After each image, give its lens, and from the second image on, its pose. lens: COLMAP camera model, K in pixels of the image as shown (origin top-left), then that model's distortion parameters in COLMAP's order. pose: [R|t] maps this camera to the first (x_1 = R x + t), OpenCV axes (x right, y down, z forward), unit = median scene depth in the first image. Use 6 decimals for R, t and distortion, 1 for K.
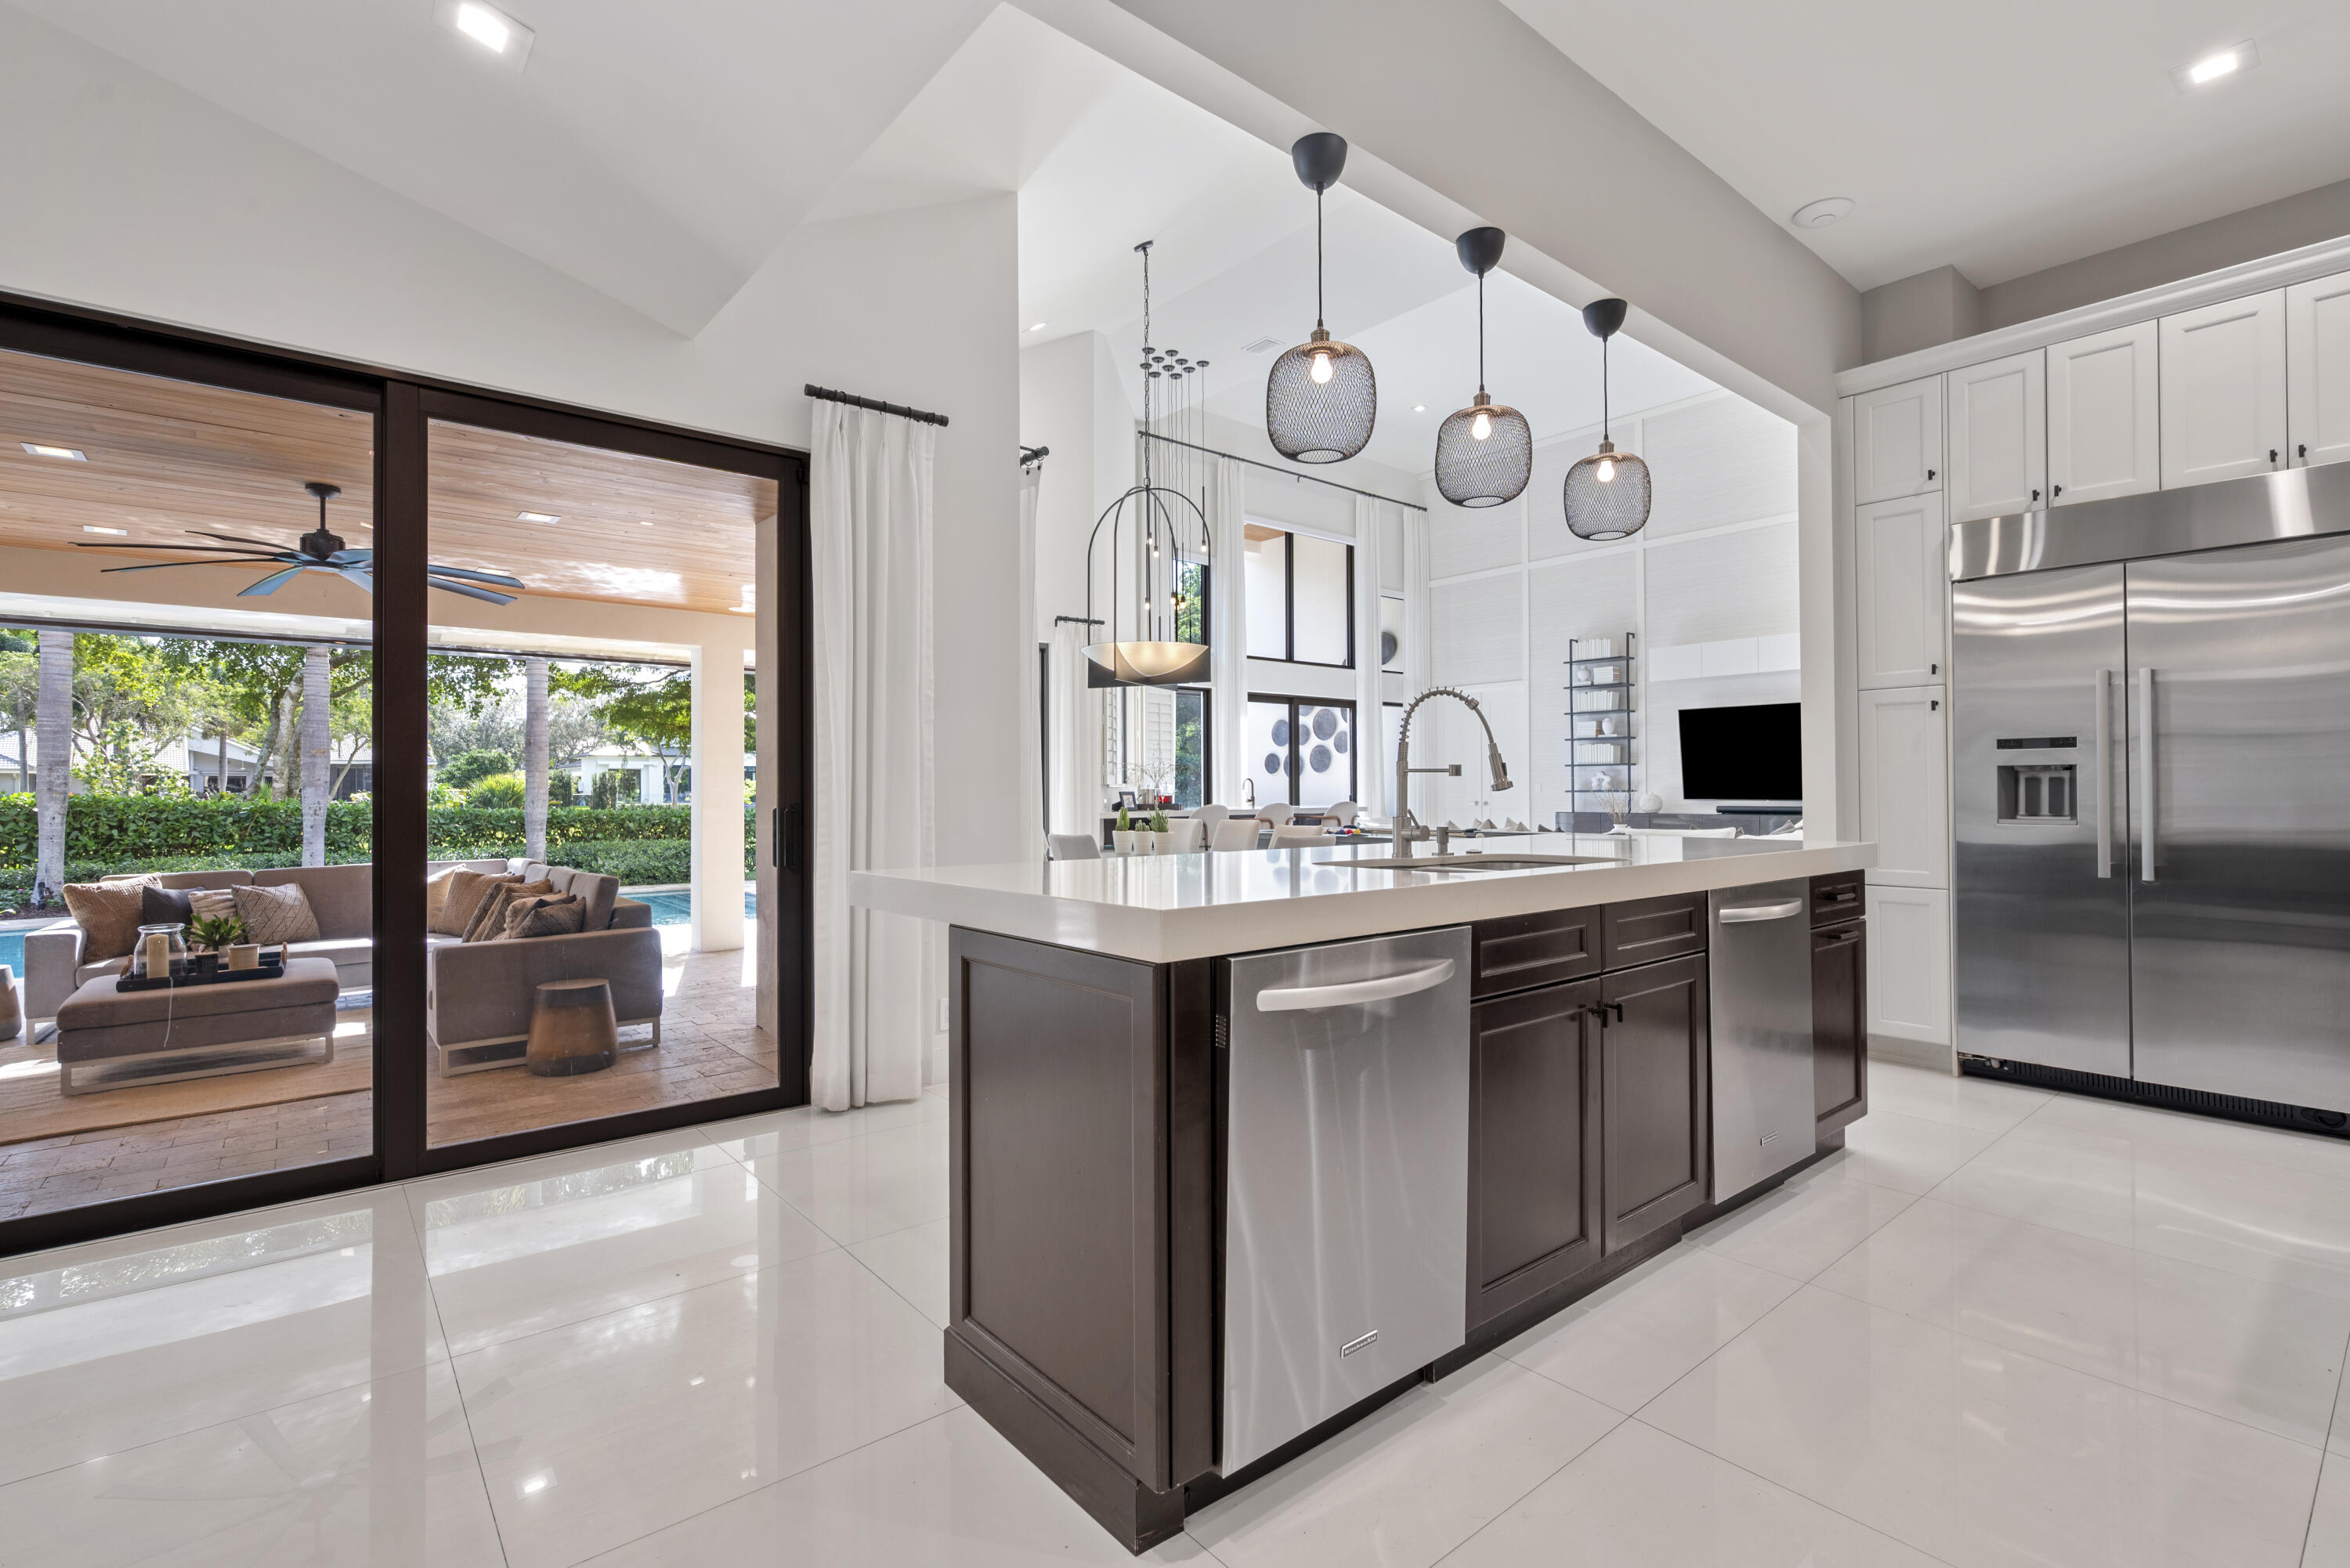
lens RADIAL K [[1043.2, 0, 1193.8], [0, 1043.2, 771.3], [0, 0, 1]] dist [0.001781, 0.000349]
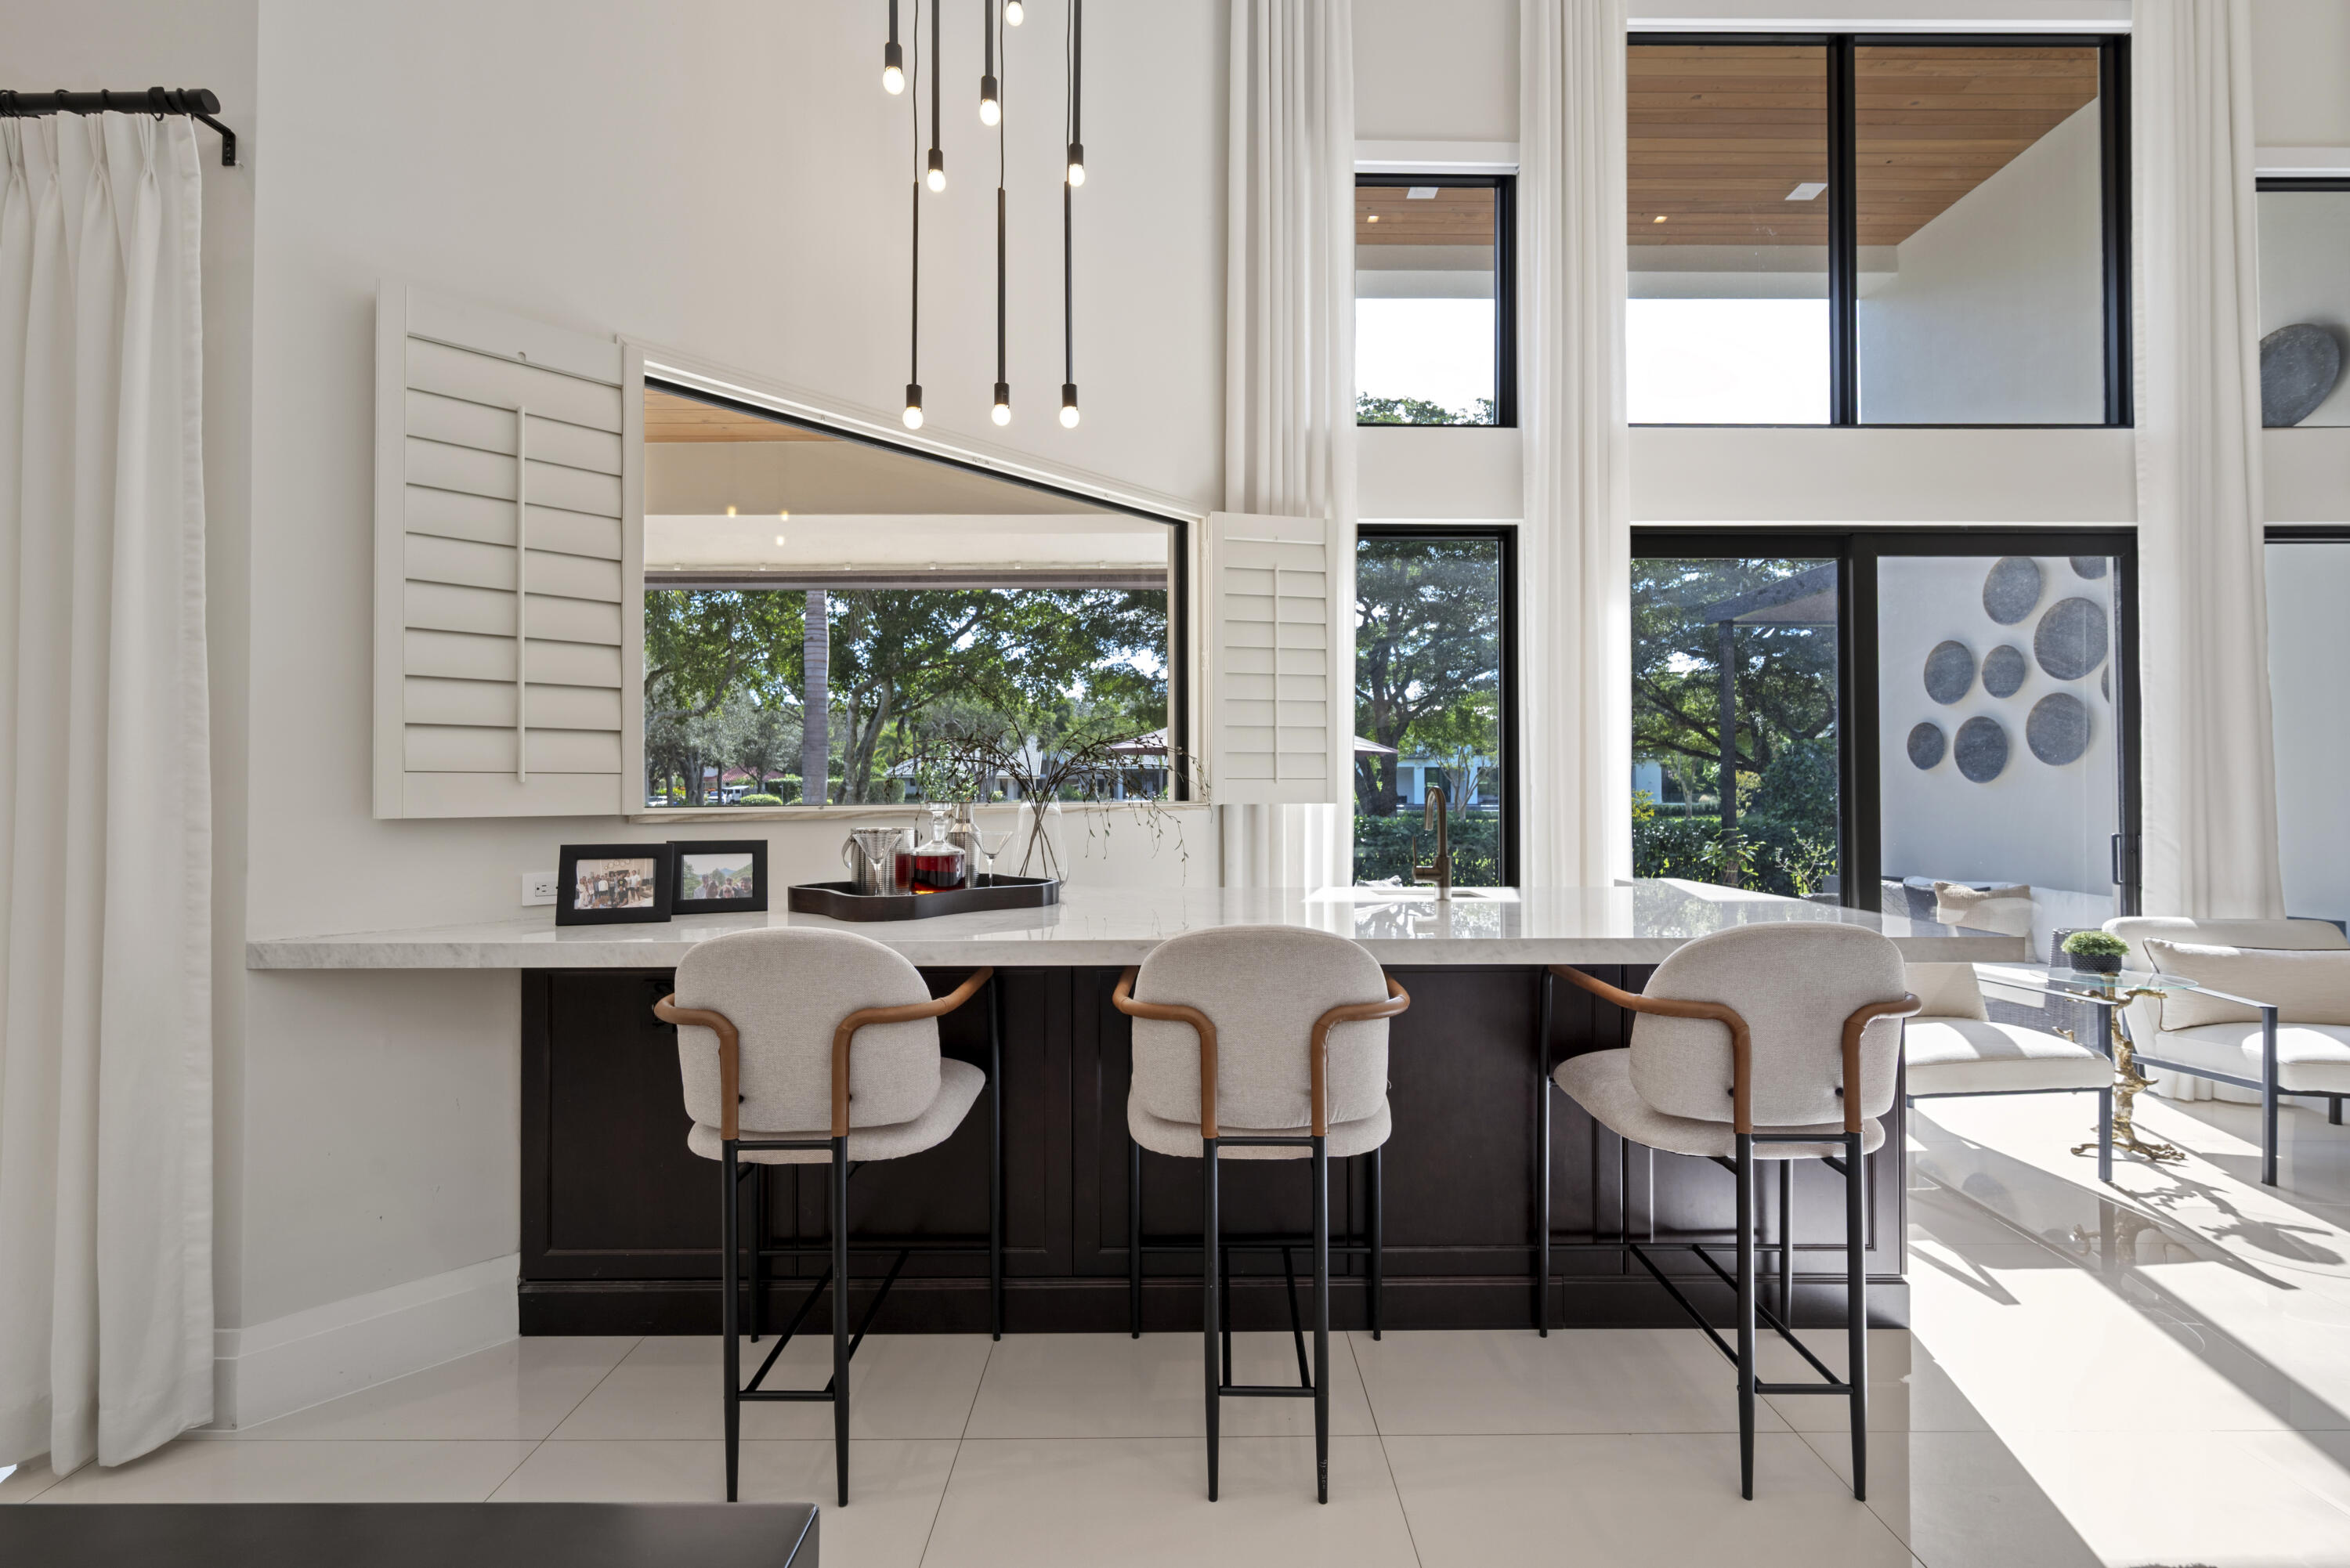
lens RADIAL K [[1015.1, 0, 1163.4], [0, 1015.1, 774.0], [0, 0, 1]] dist [-0.000746, 0.000139]
pose [[0.770080, -0.007712, -0.637901, 0.137767], [0.009615, 0.999954, -0.000483, 0.002557], [0.637875, -0.005761, 0.770118, 0.652127]]
